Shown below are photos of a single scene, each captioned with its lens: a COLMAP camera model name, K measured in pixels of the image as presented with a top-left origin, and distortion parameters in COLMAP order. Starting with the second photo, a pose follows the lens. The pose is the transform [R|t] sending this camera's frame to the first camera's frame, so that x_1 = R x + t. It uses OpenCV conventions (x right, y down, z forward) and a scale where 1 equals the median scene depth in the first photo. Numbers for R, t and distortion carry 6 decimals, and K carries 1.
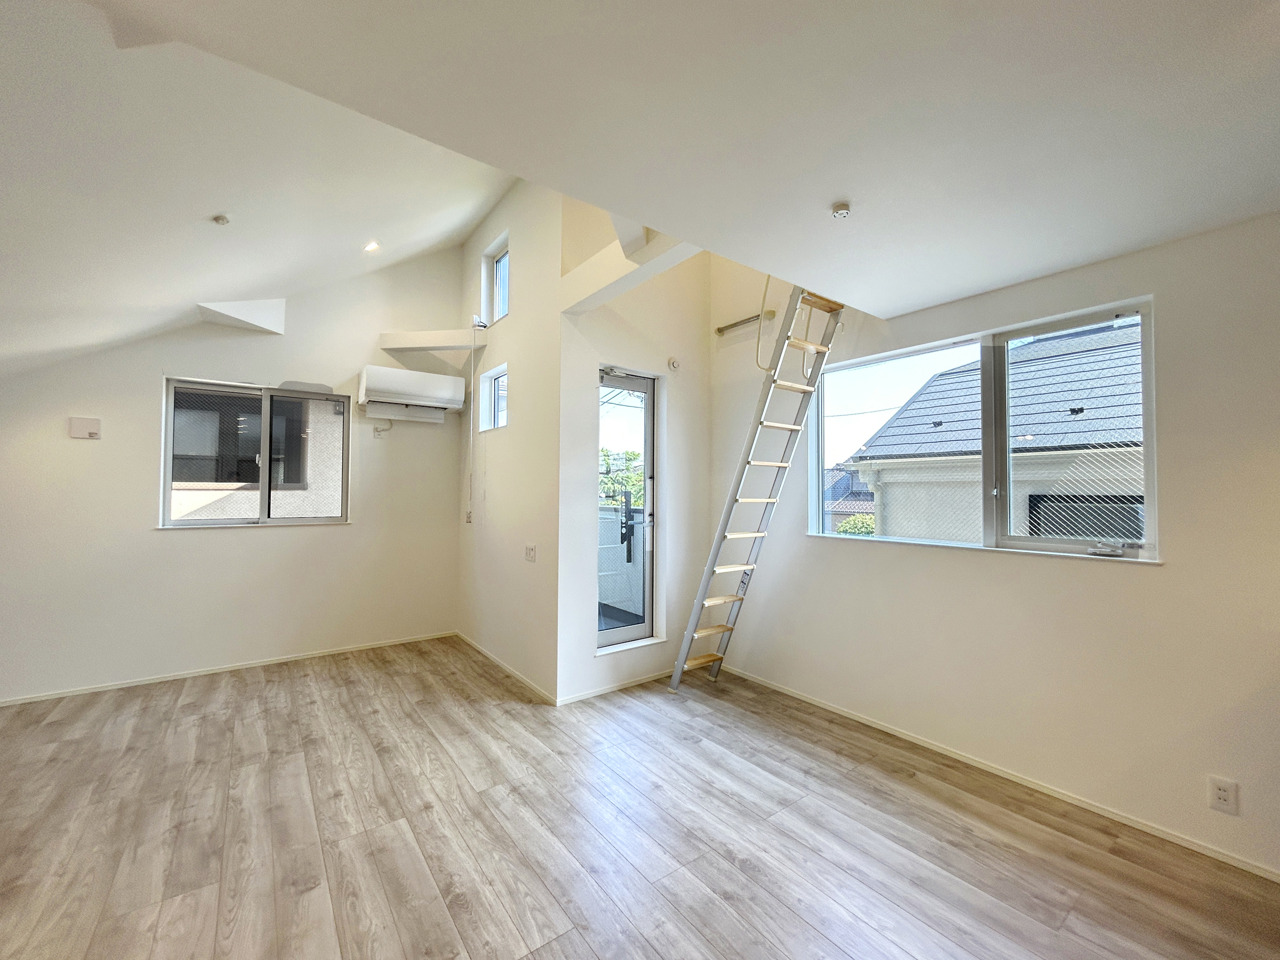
lens RADIAL K [[520.3, 0, 648.5], [0, 520.3, 475.8], [0, 0, 1]] dist [-0.003004, 0.002081]
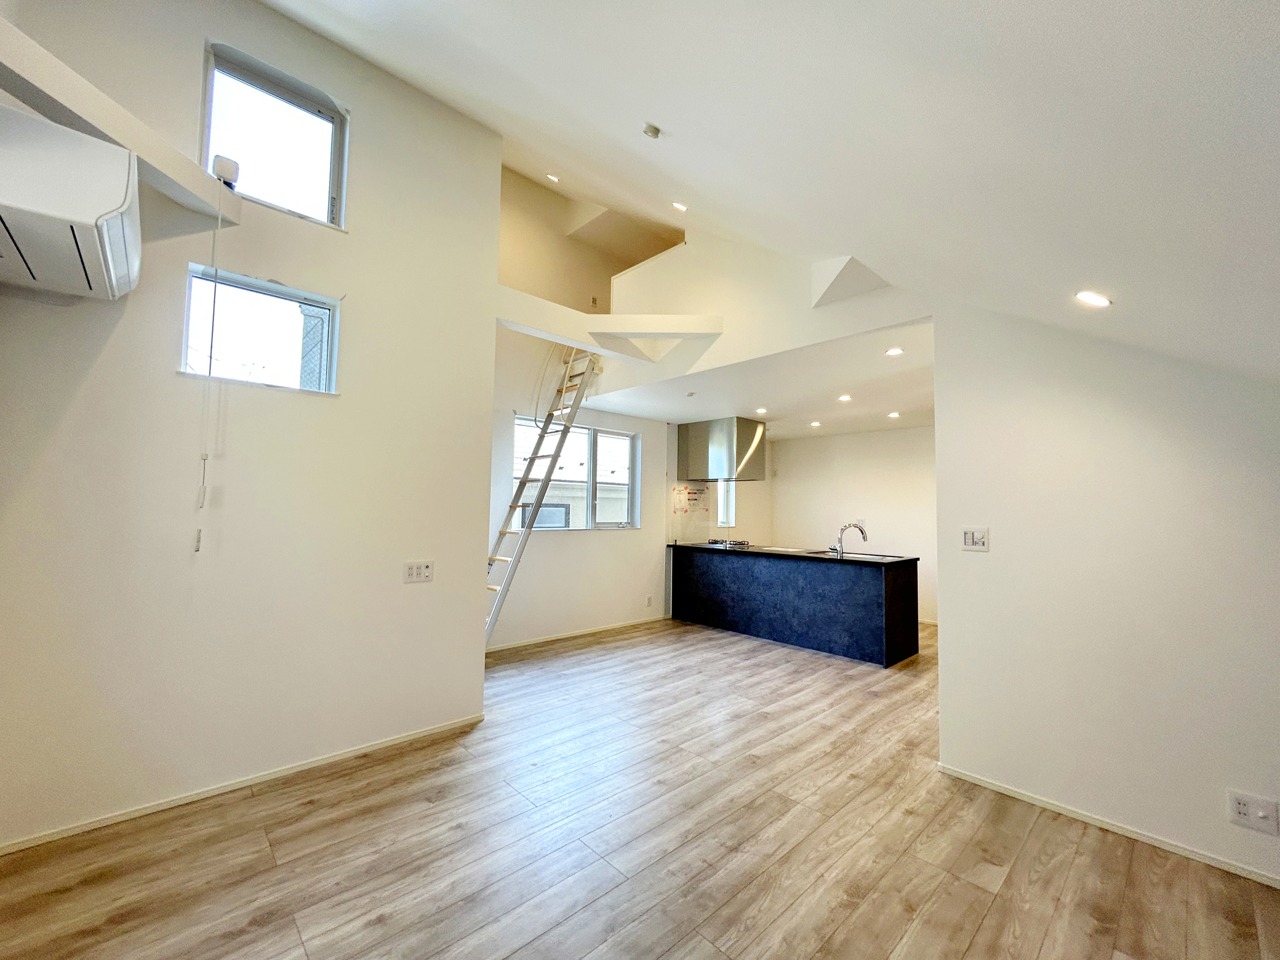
lens RADIAL K [[520.3, 0, 641.7], [0, 520.3, 483.1], [0, 0, 1]] dist [-0.003004, 0.002081]
pose [[-0.104264, 0.041989, 0.993663, -1.415323], [-0.046326, 0.997819, -0.047025, 0.044094], [-0.993470, -0.050935, -0.102091, 0.989596]]
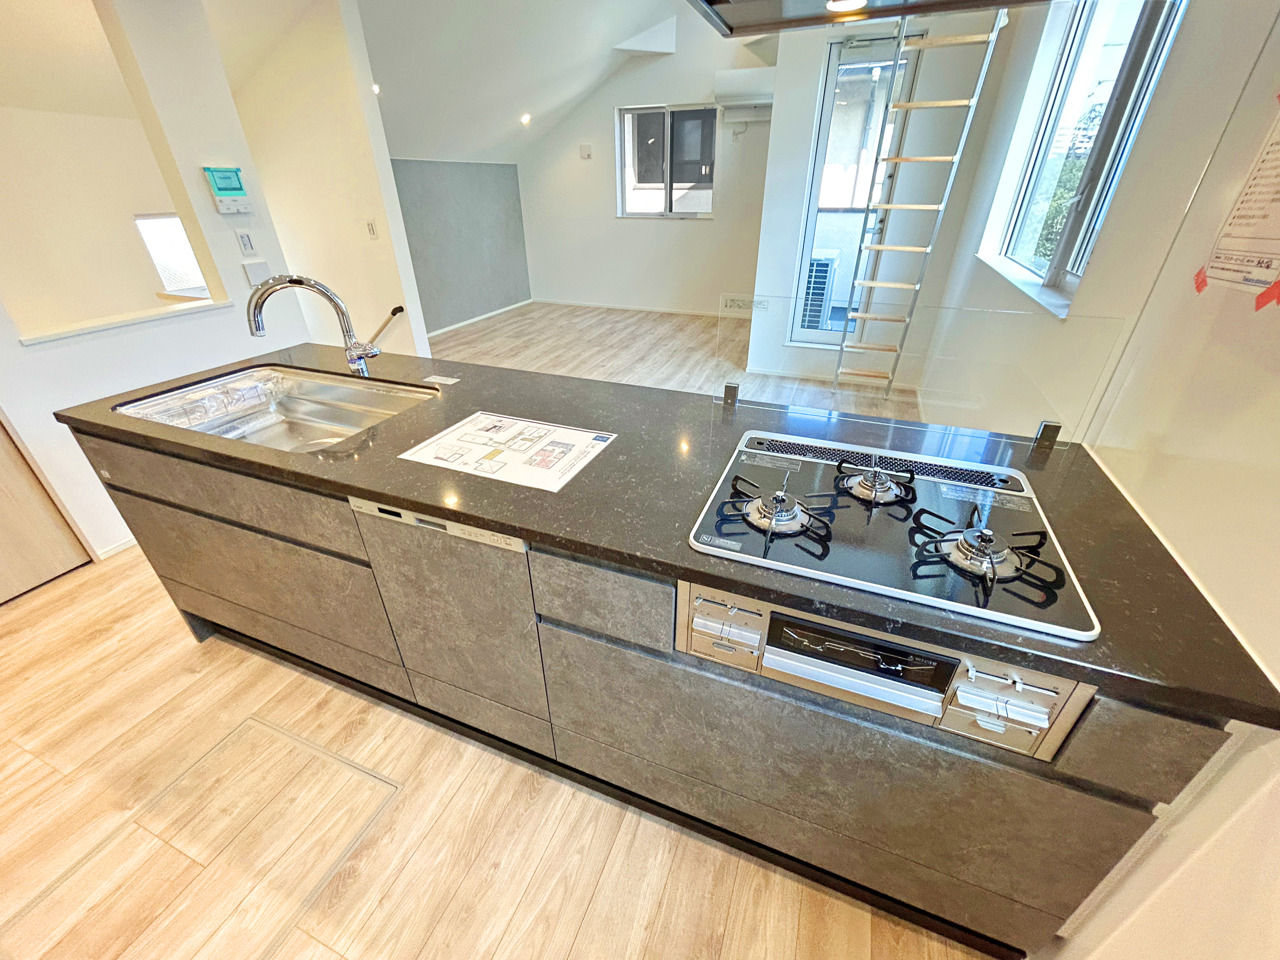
lens RADIAL K [[520.3, 0, 637.7], [0, 520.3, 479.8], [0, 0, 1]] dist [-0.003004, 0.002081]
pose [[0.511263, 0.415663, -0.752220, 0.984512], [0.035736, 0.864221, 0.501842, -0.011218], [0.858681, -0.283455, 0.426990, 0.105966]]
